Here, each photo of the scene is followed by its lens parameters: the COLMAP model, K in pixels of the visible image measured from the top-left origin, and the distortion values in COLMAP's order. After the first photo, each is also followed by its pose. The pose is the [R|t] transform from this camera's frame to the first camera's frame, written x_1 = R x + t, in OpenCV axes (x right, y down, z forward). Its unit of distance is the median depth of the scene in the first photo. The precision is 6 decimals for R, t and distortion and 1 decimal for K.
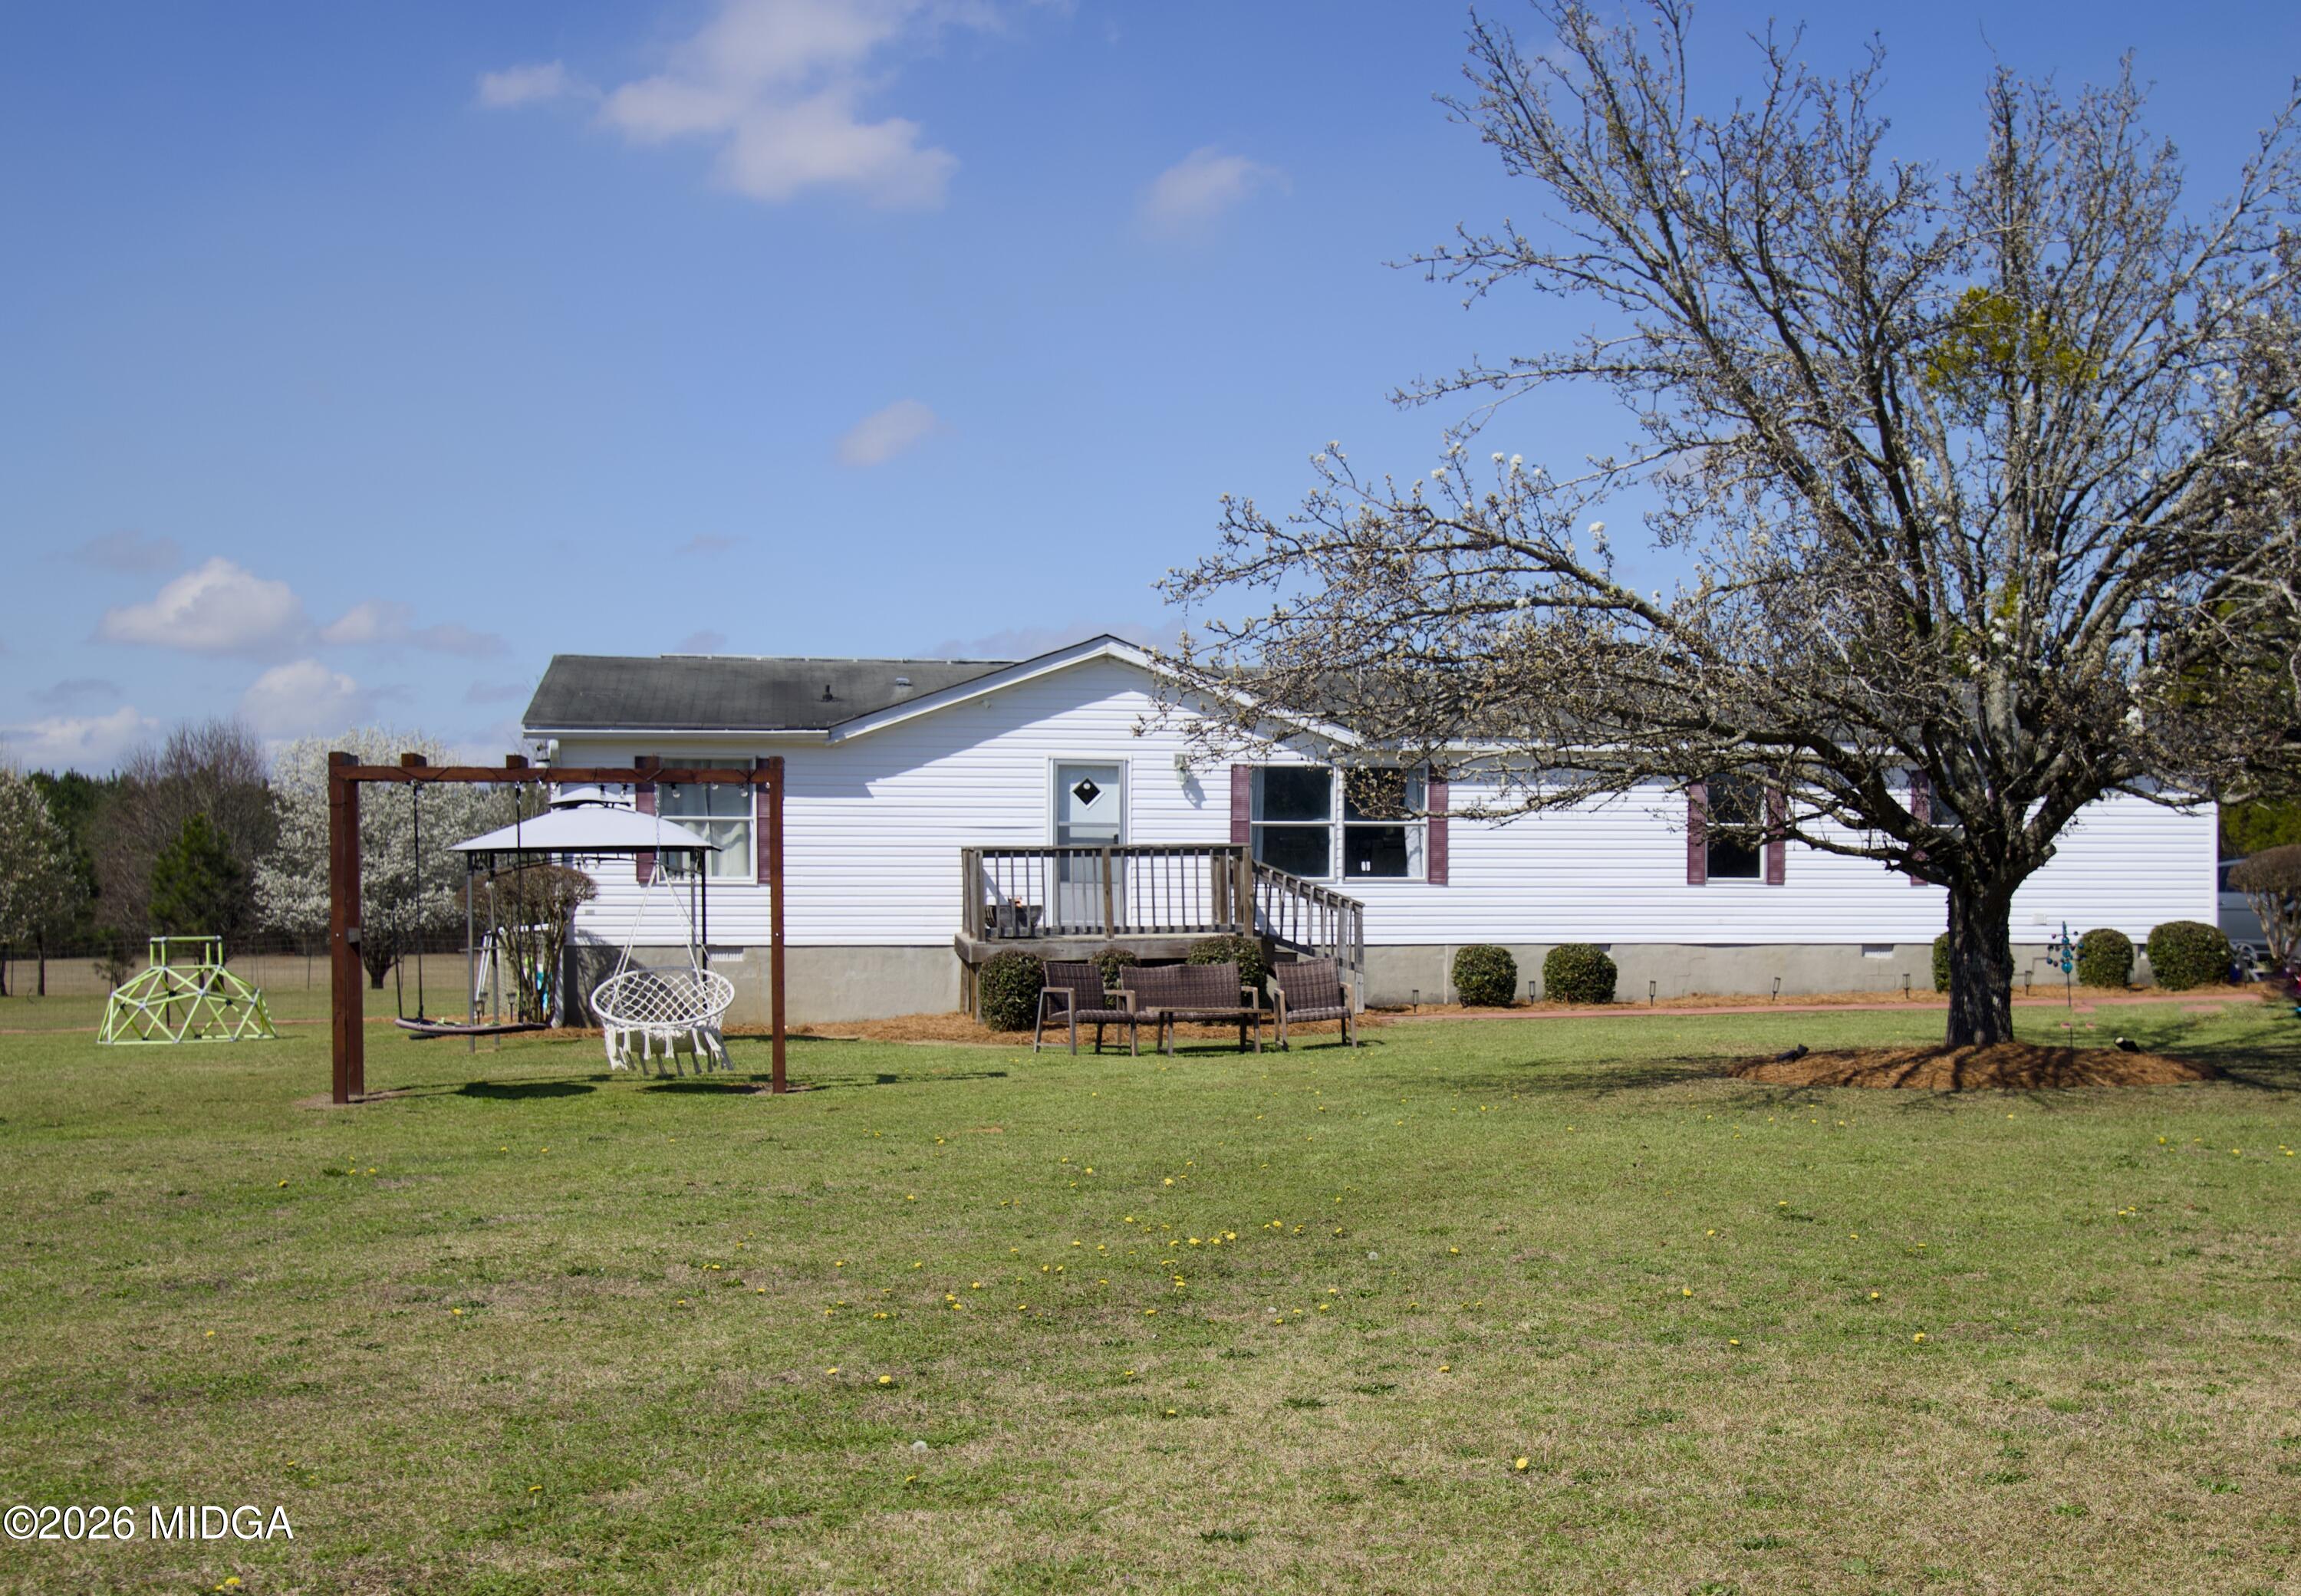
lens RADIAL K [[2430.7, 0, 1150.5], [0, 2430.7, 798.0], [0, 0, 1]] dist [-0.010388, 0.004671]
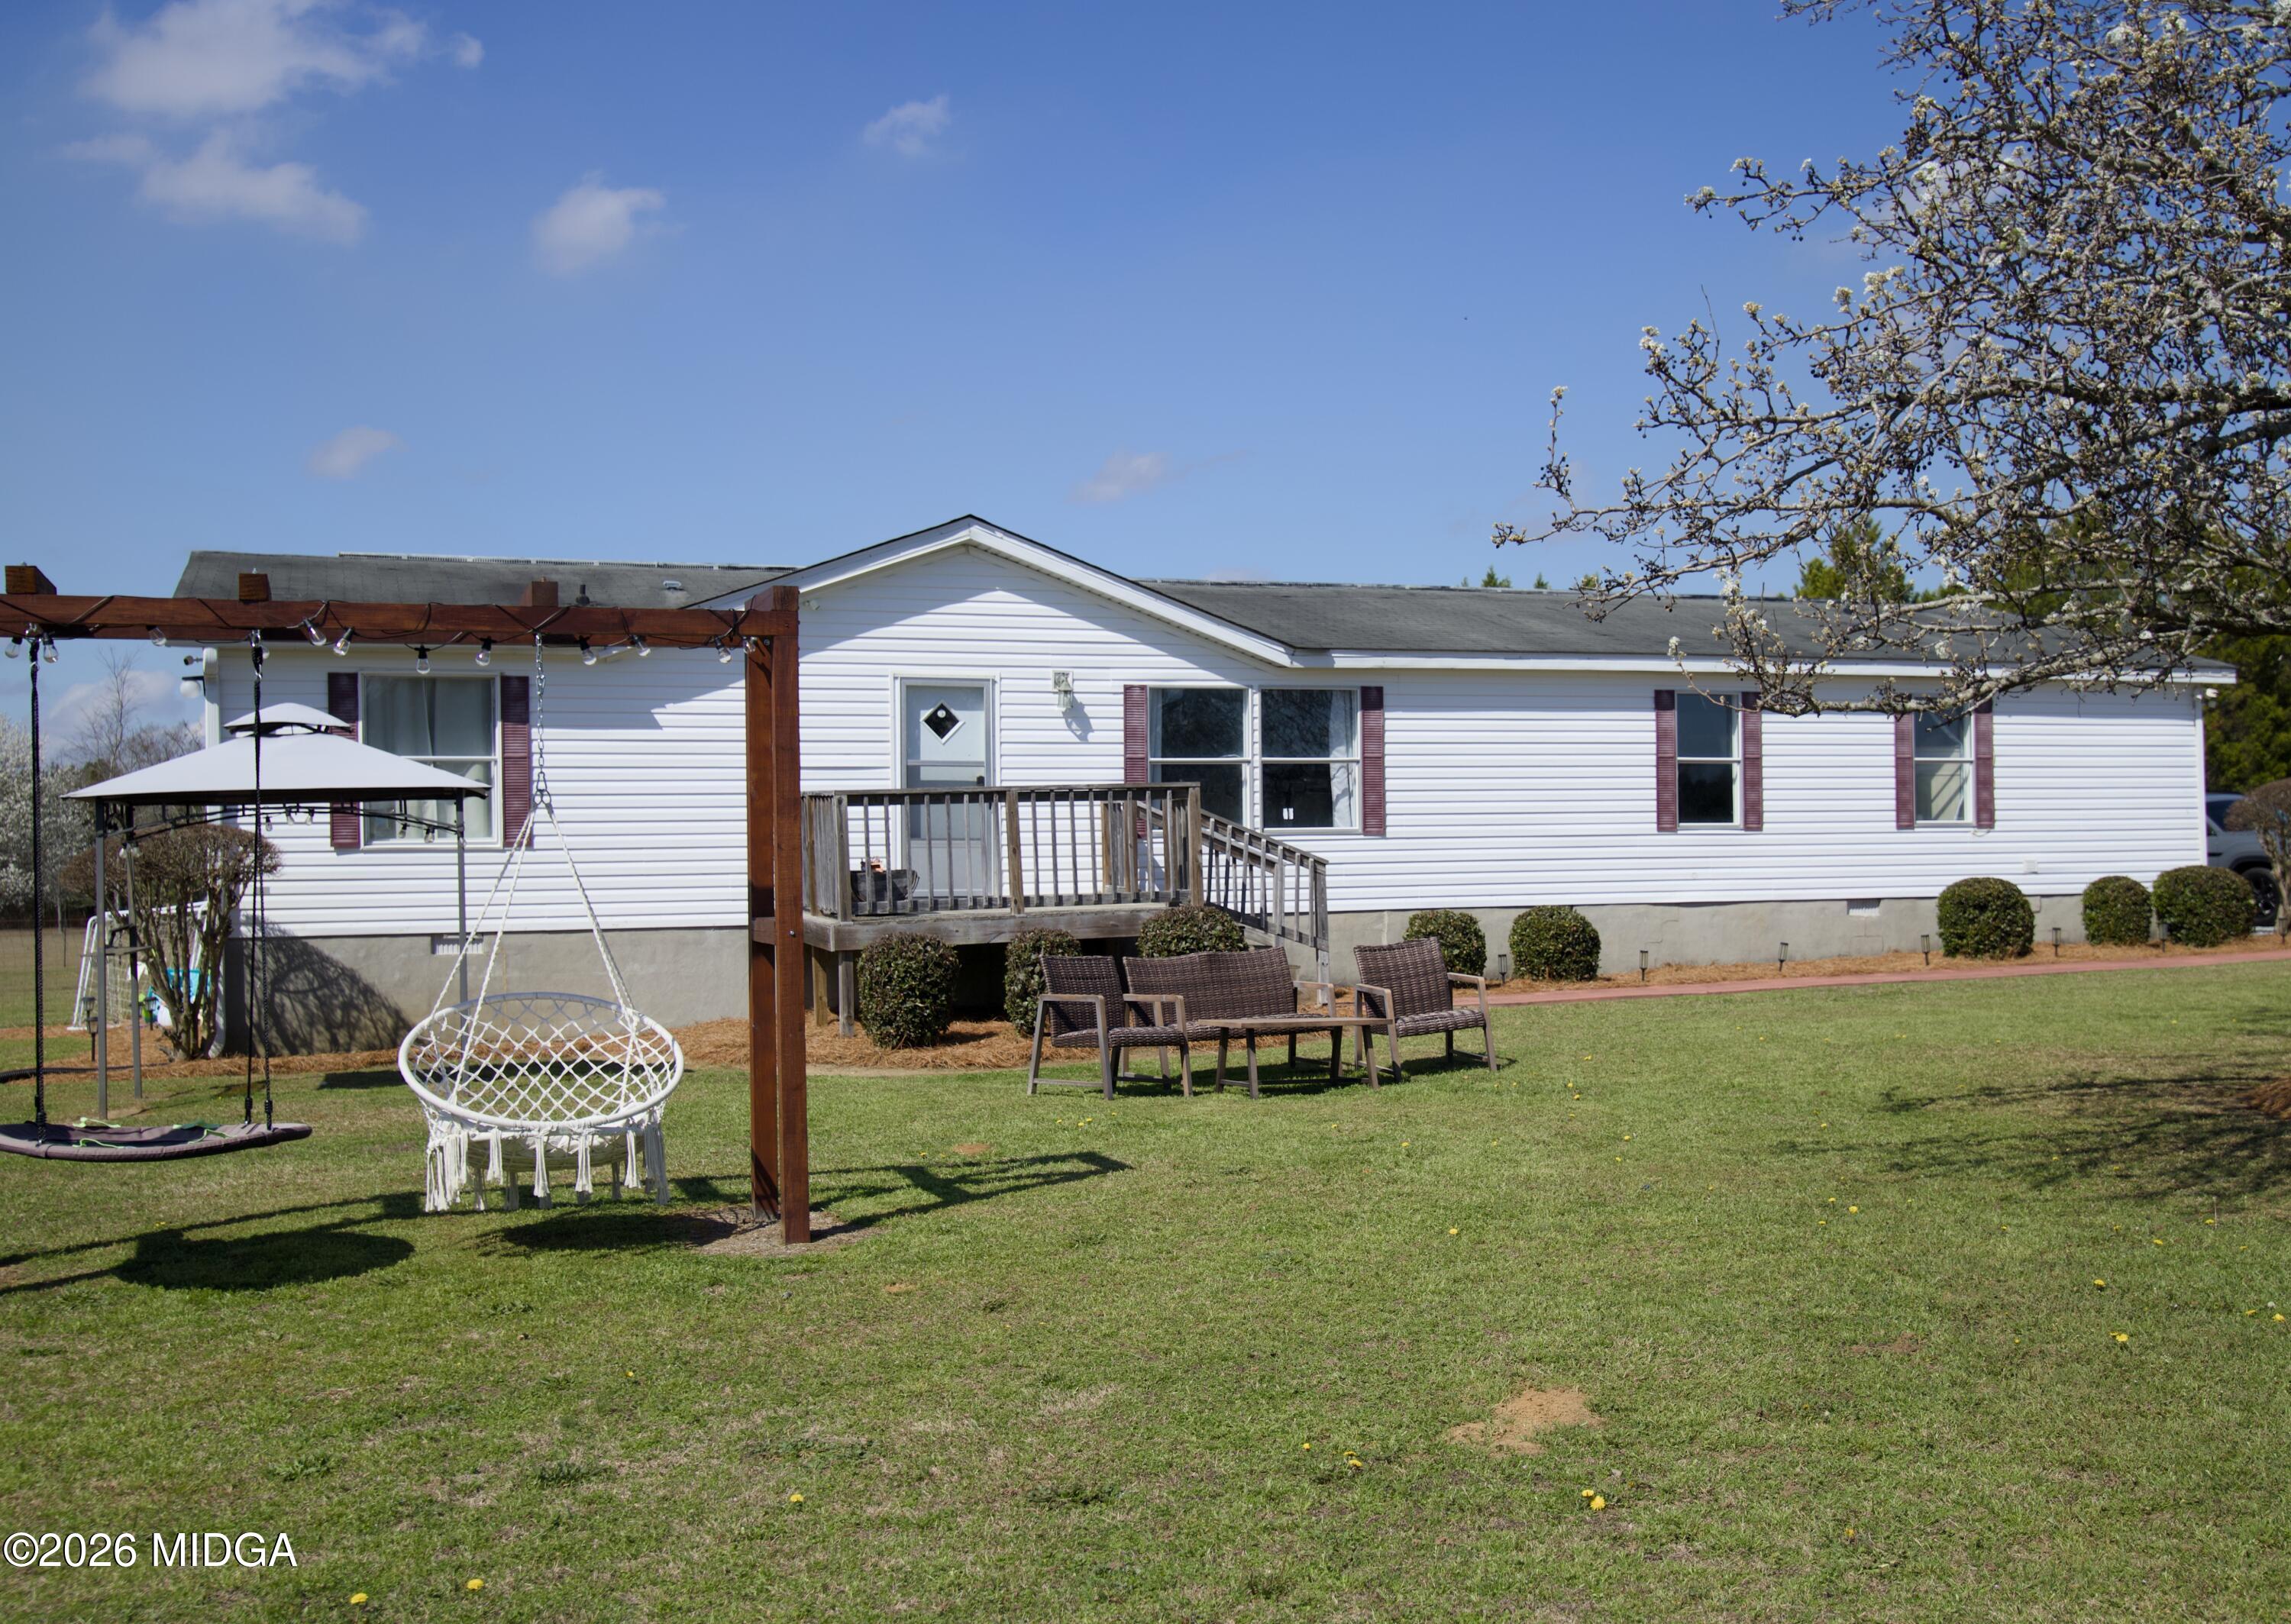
lens RADIAL K [[2256.2, 0, 1146.5], [0, 2256.2, 730.5], [0, 0, 1]] dist [0.009306, -0.007971]
pose [[0.983256, -0.006028, 0.182131, -0.092534], [0.009004, 0.999839, -0.015519, 0.012133], [-0.182009, 0.016899, 0.983152, 0.288422]]
